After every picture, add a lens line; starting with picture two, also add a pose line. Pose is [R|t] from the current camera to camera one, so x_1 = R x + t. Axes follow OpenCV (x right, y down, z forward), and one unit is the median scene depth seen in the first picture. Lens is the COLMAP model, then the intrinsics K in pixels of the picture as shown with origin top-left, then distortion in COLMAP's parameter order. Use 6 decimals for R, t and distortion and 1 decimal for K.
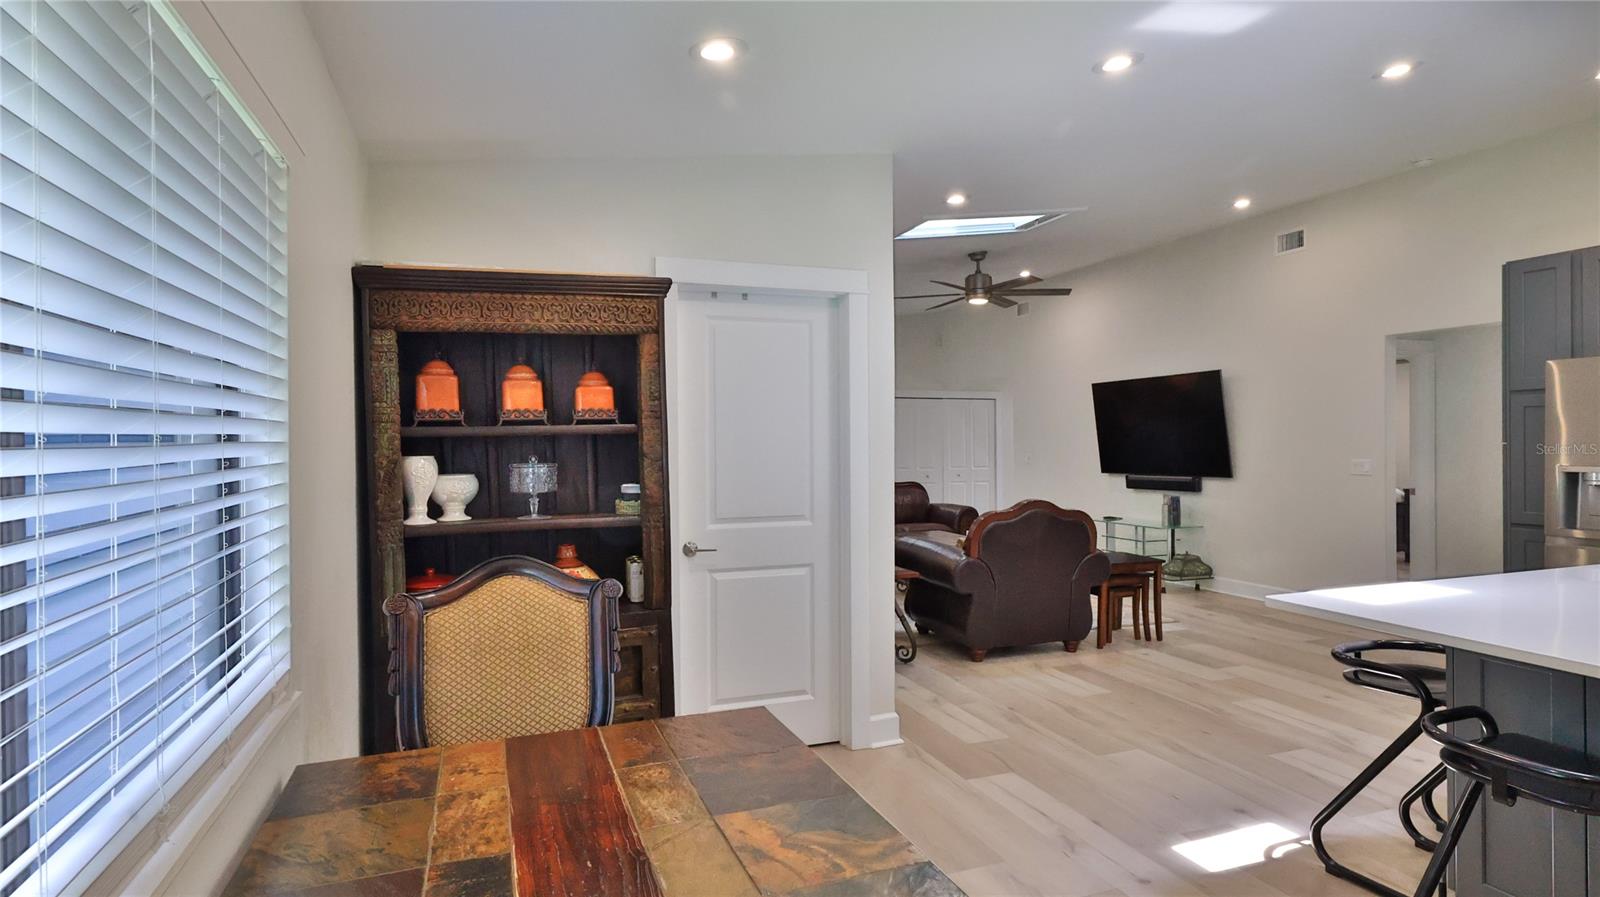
lens RADIAL K [[848.7, 0, 803.5], [0, 848.7, 447.4], [0, 0, 1]] dist [0.000866, 0.000018]
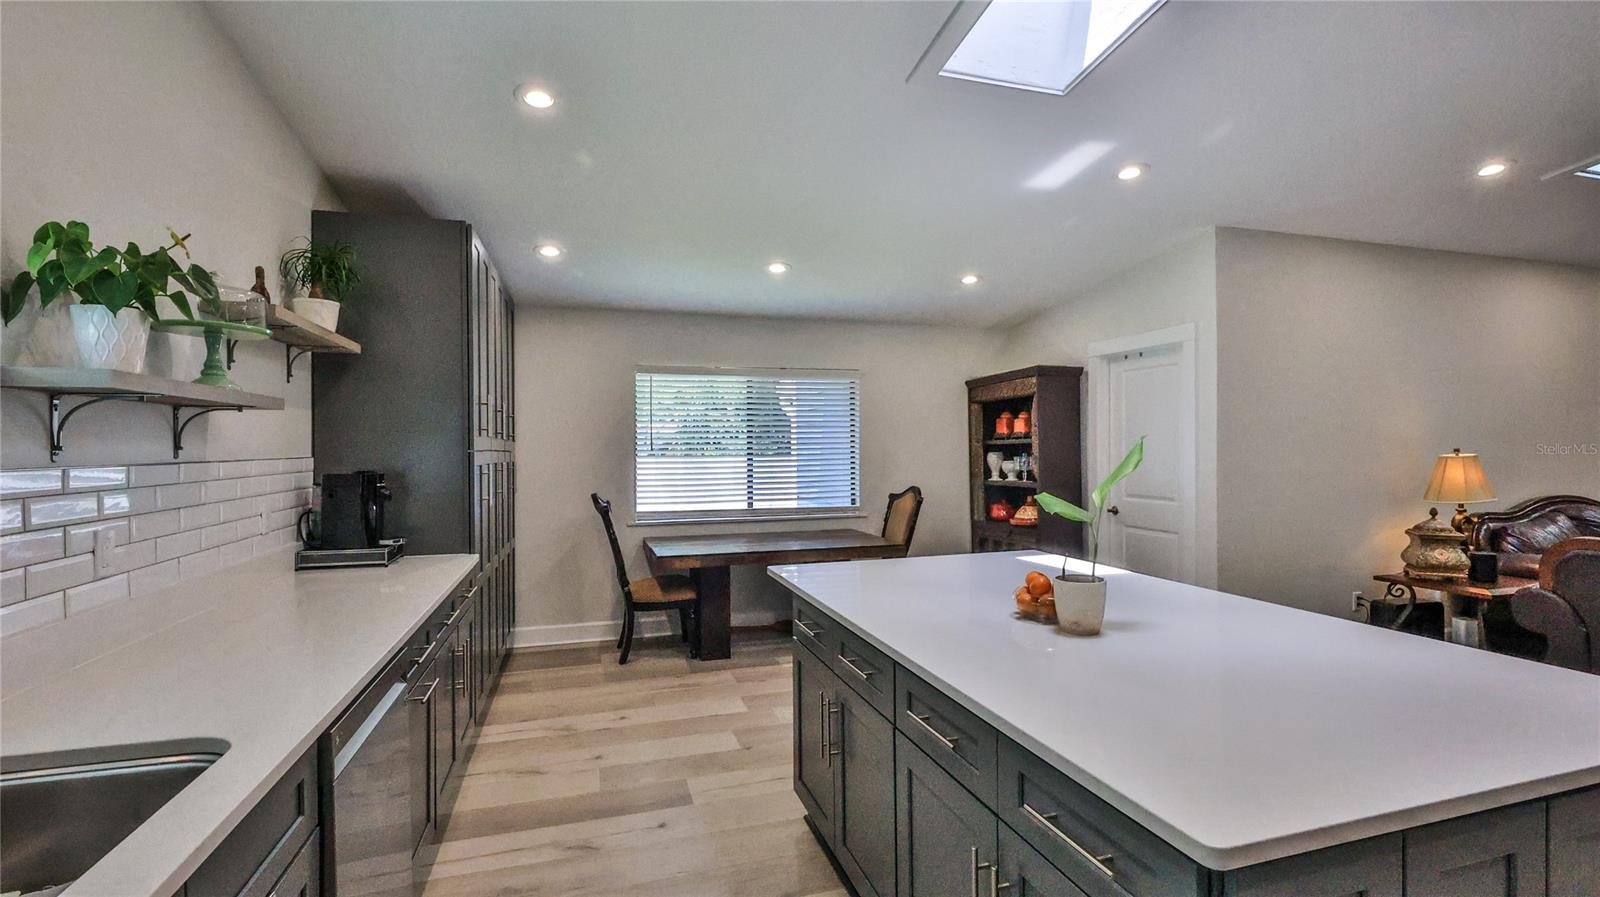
lens RADIAL K [[707.5, 0, 799.3], [0, 707.5, 450.6], [0, 0, 1]] dist [0.002358, -0.000633]
pose [[-0.054306, 0.012431, -0.998447, 1.590321], [-0.001892, 0.999919, 0.012552, -0.019329], [0.998523, 0.002571, -0.054278, 0.545500]]
